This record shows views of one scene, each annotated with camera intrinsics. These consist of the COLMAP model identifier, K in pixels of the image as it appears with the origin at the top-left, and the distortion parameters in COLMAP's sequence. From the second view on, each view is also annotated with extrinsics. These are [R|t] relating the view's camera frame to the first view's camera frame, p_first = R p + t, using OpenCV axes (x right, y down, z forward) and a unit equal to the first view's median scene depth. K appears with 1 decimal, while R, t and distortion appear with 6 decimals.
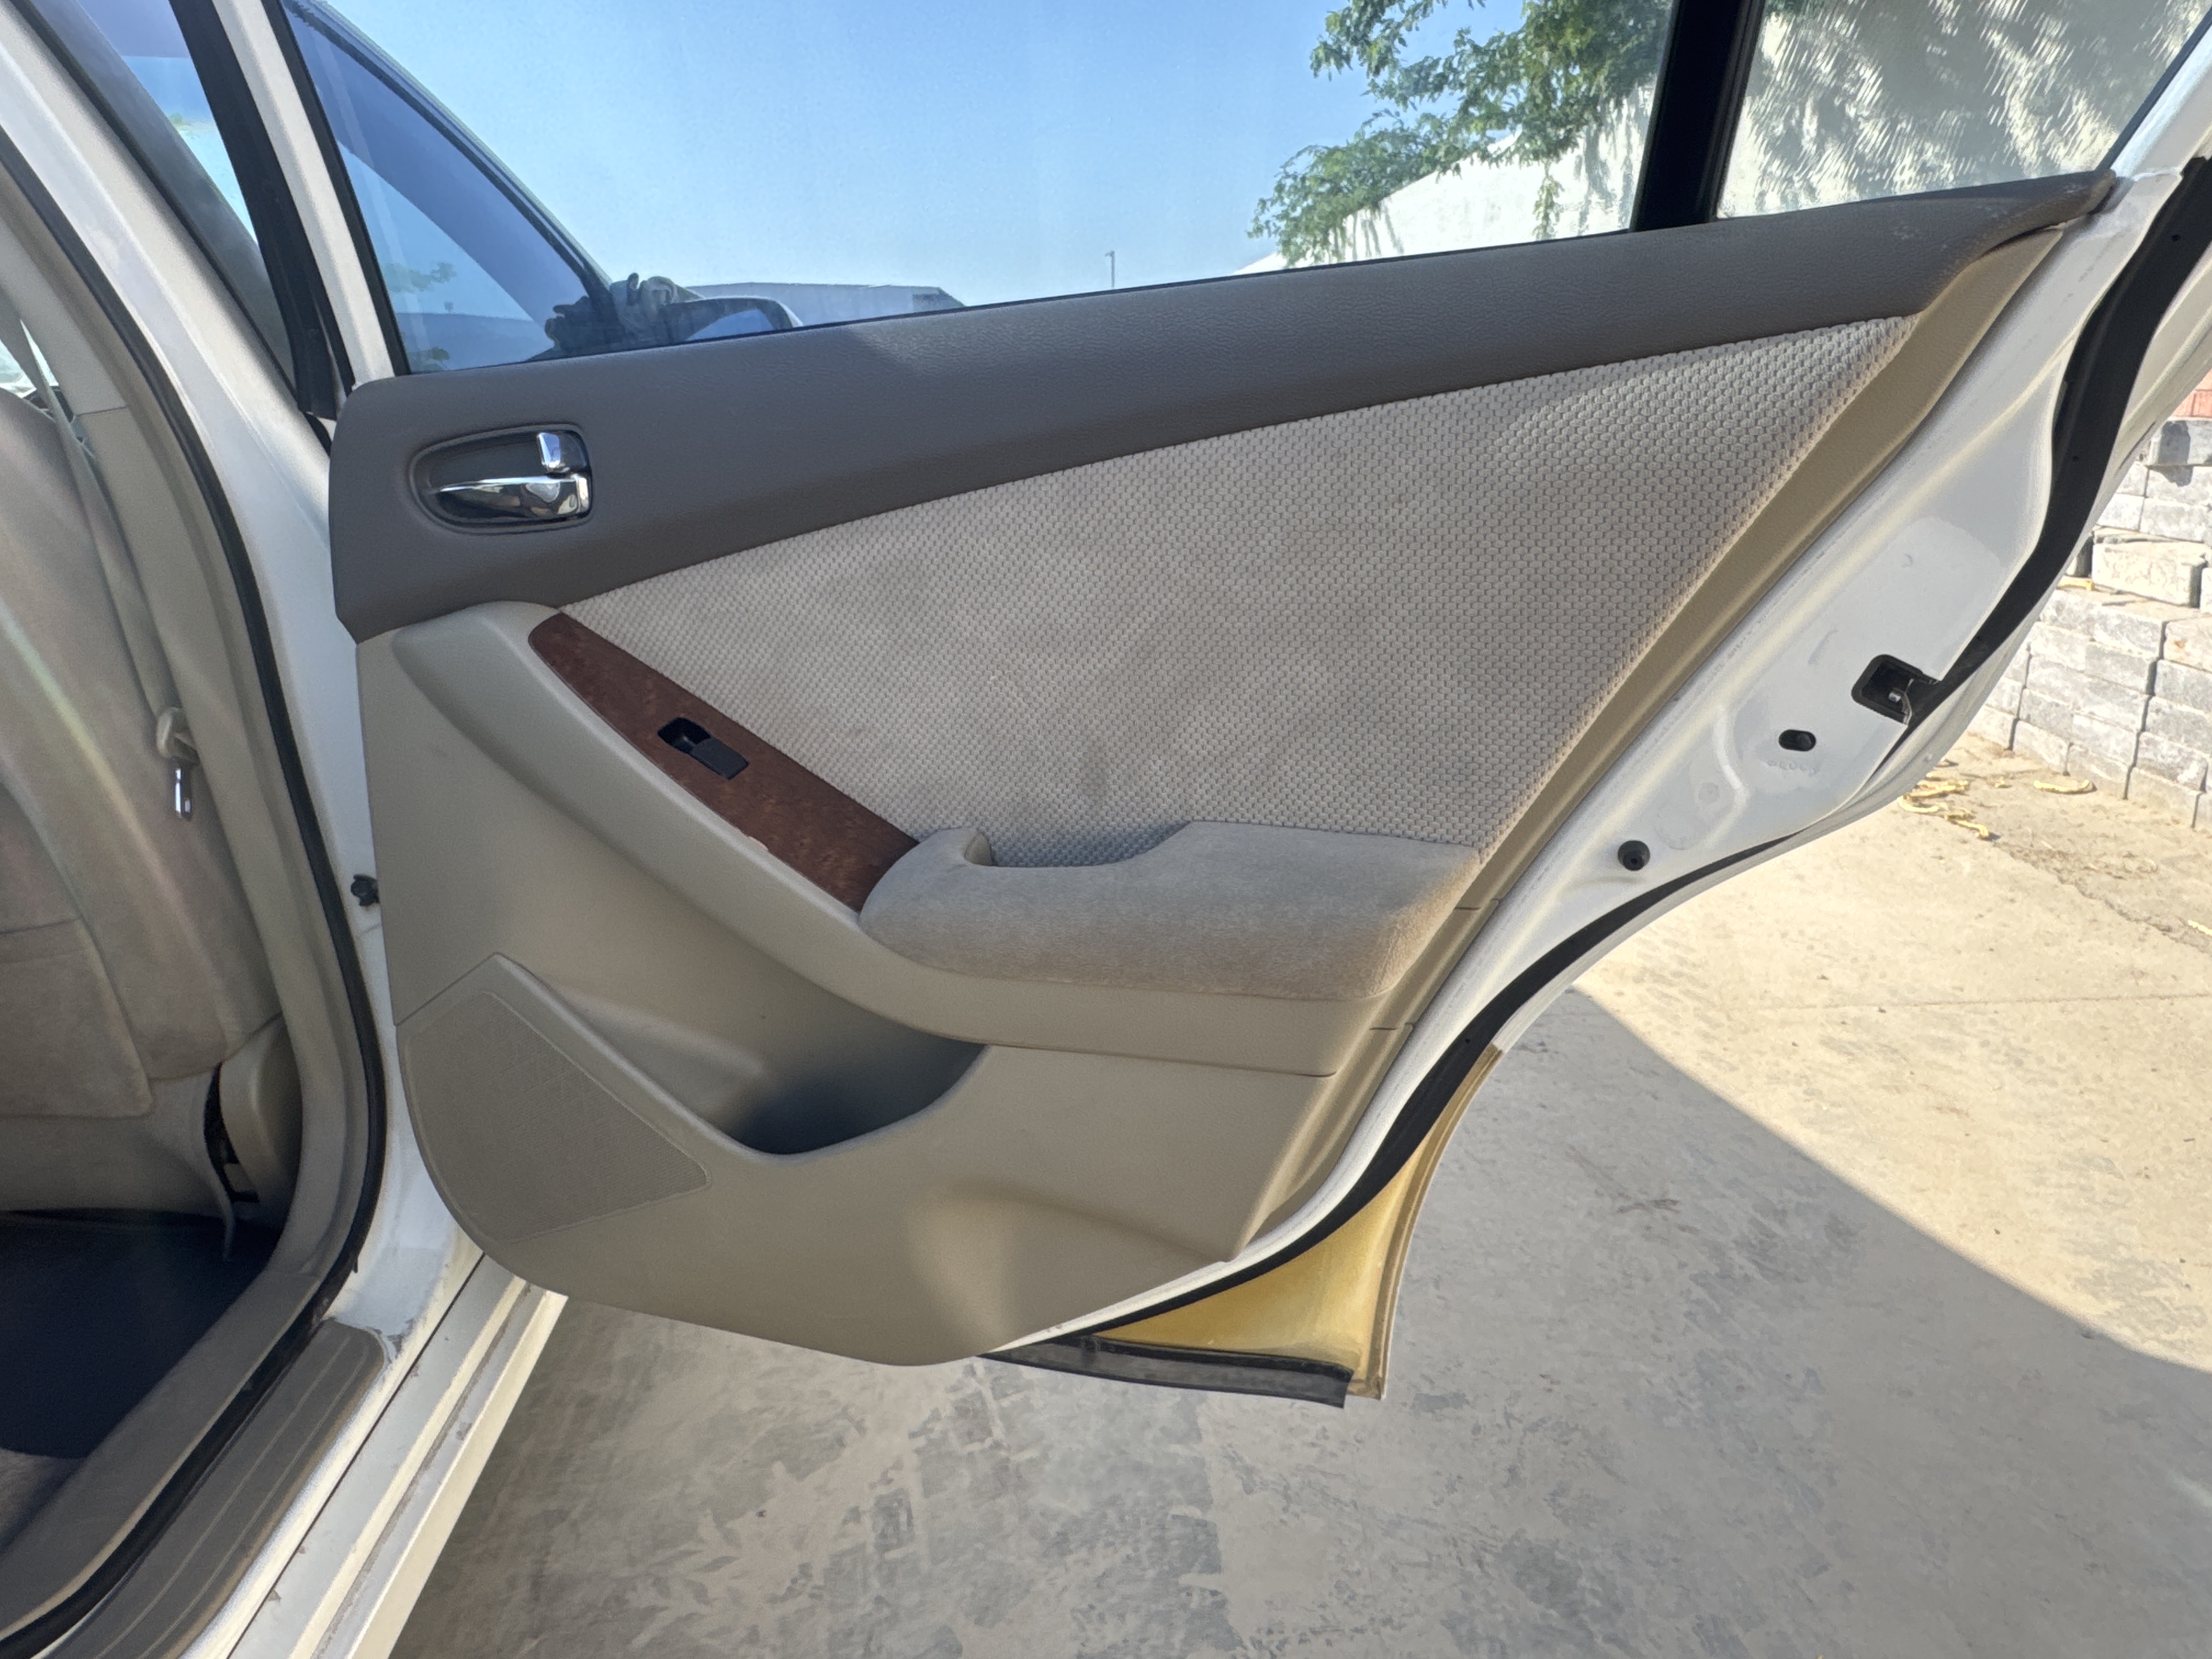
lens RADIAL K [[1400.0, 0, 1105.8], [0, 1400.0, 845.8], [0, 0, 1]] dist [0.011463, -0.010925]
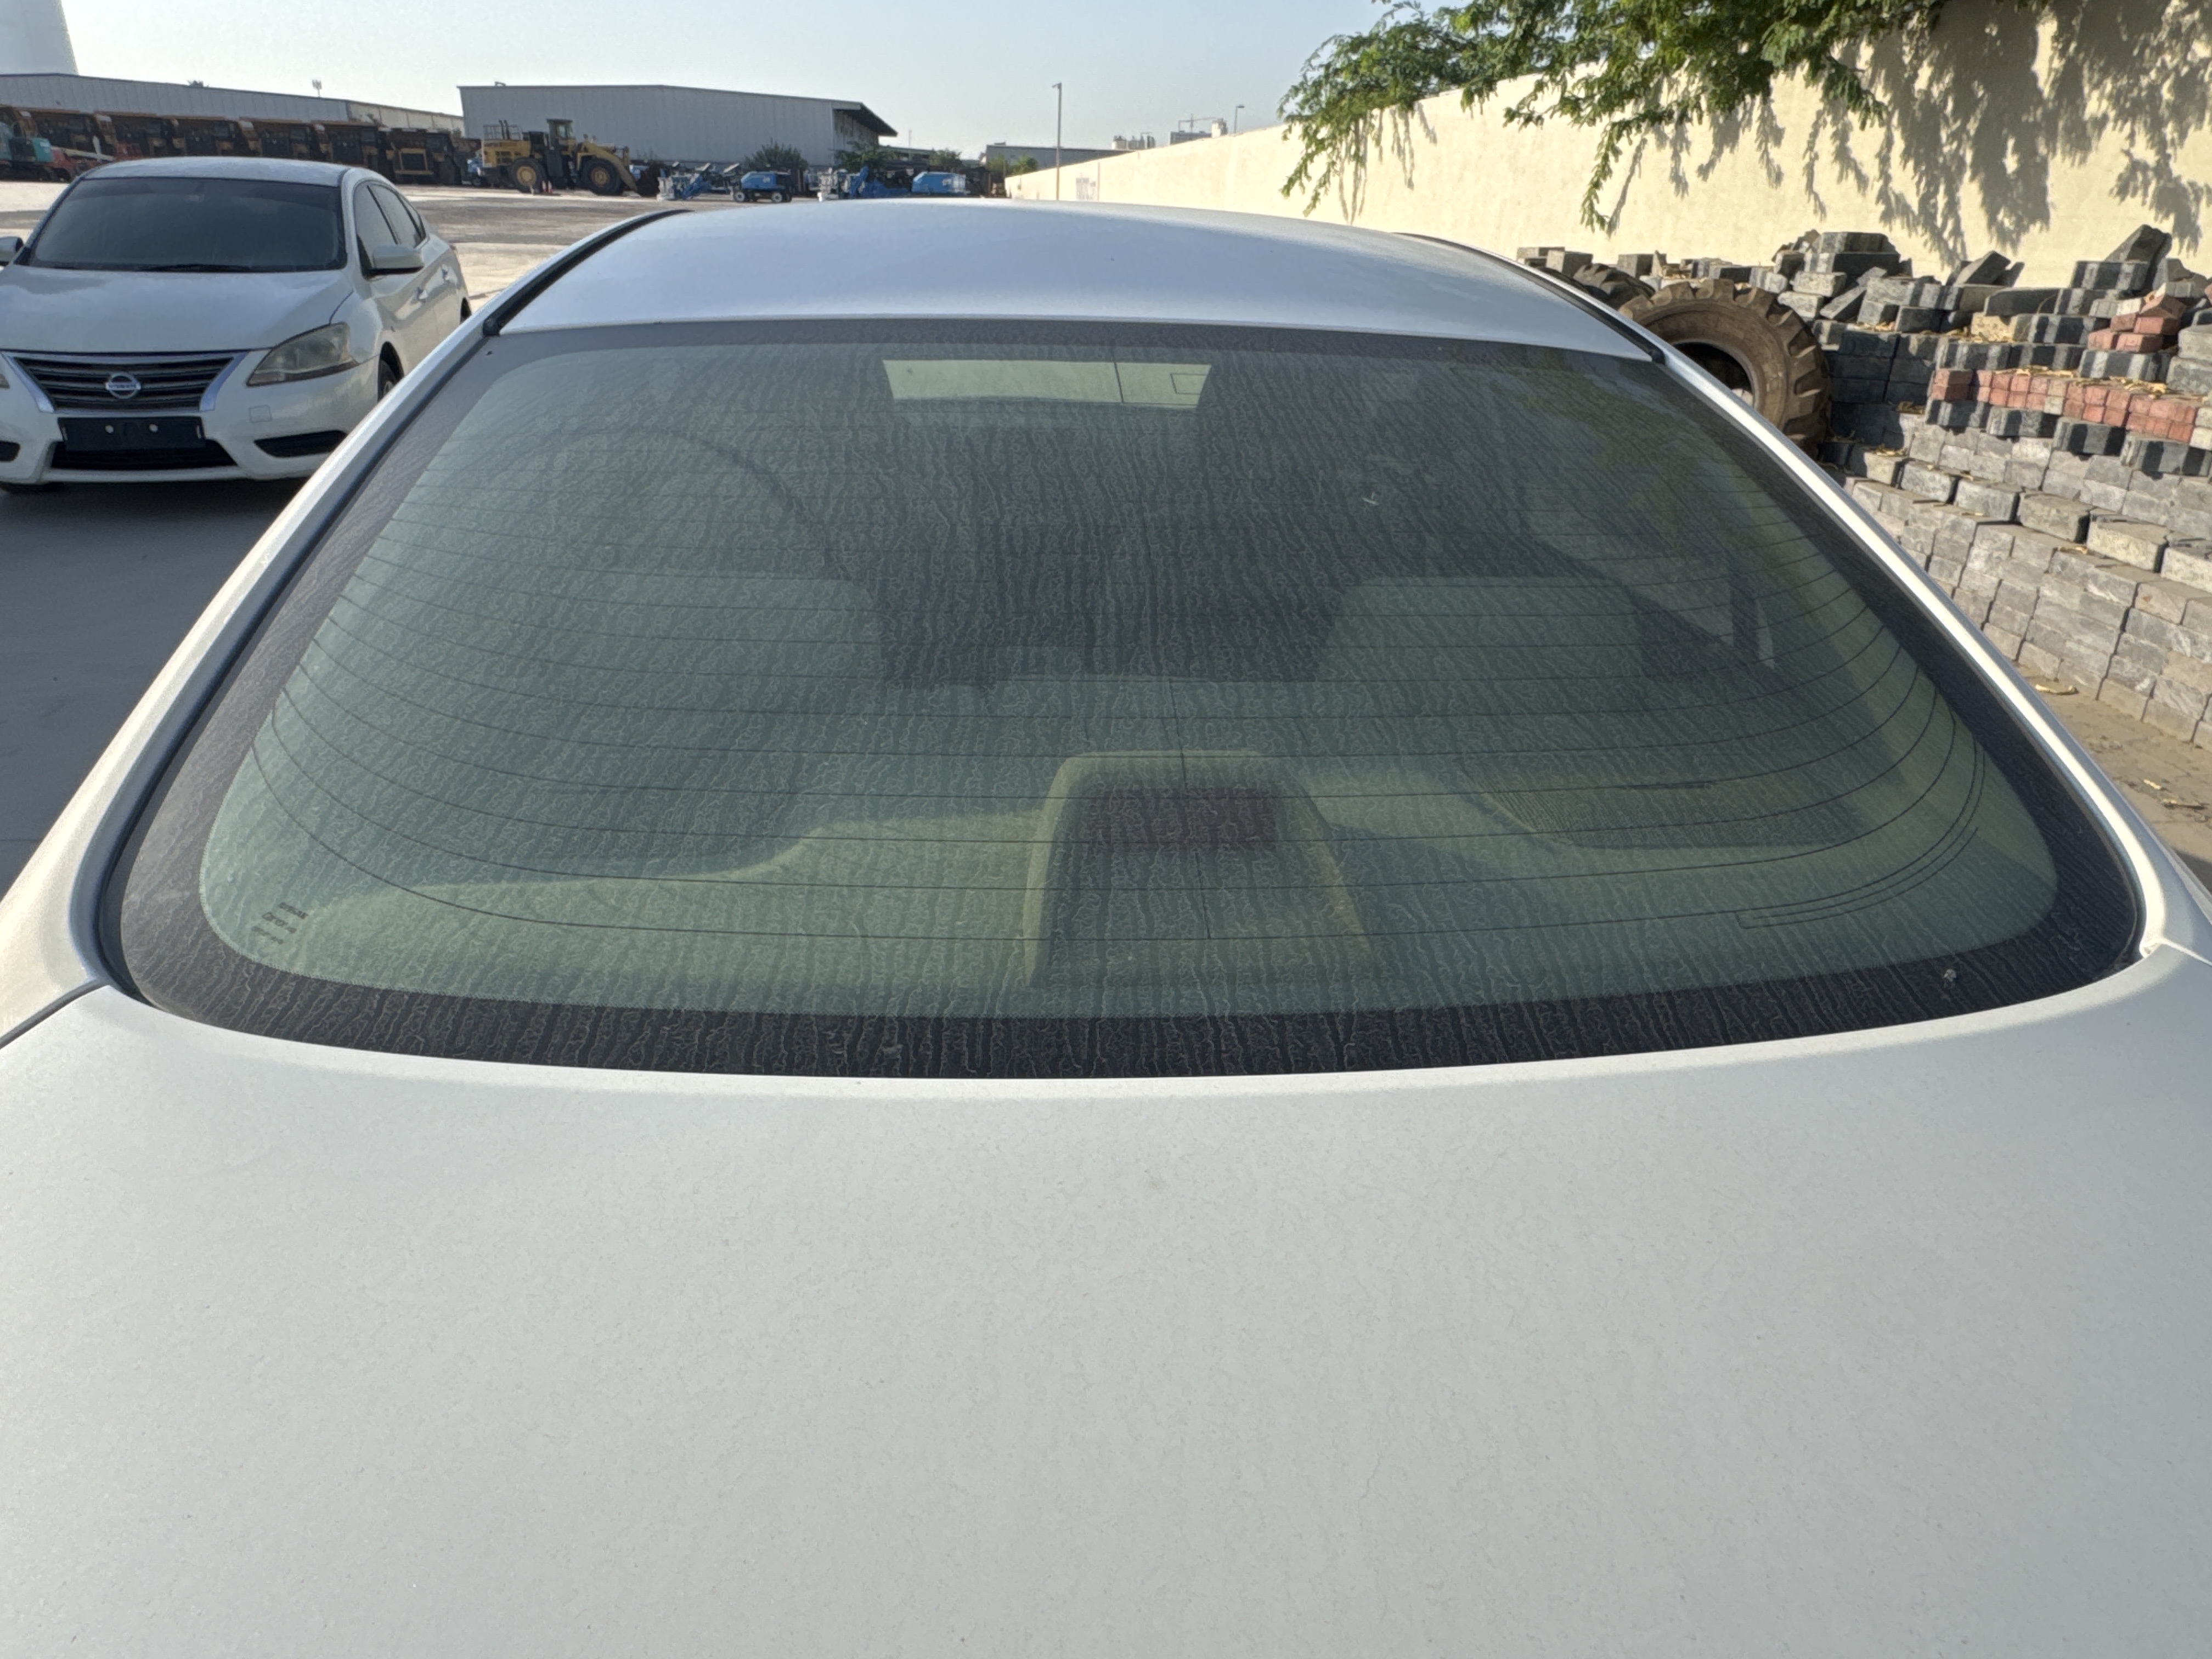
lens RADIAL K [[1400.0, 0, 1117.0], [0, 1400.0, 852.0], [0, 0, 1]] dist [0.011463, -0.010925]
pose [[0.996010, 0.024046, 0.085946, -0.428963], [-0.033184, 0.993757, 0.106520, 0.002902], [-0.082848, -0.108947, 0.990589, -0.403367]]
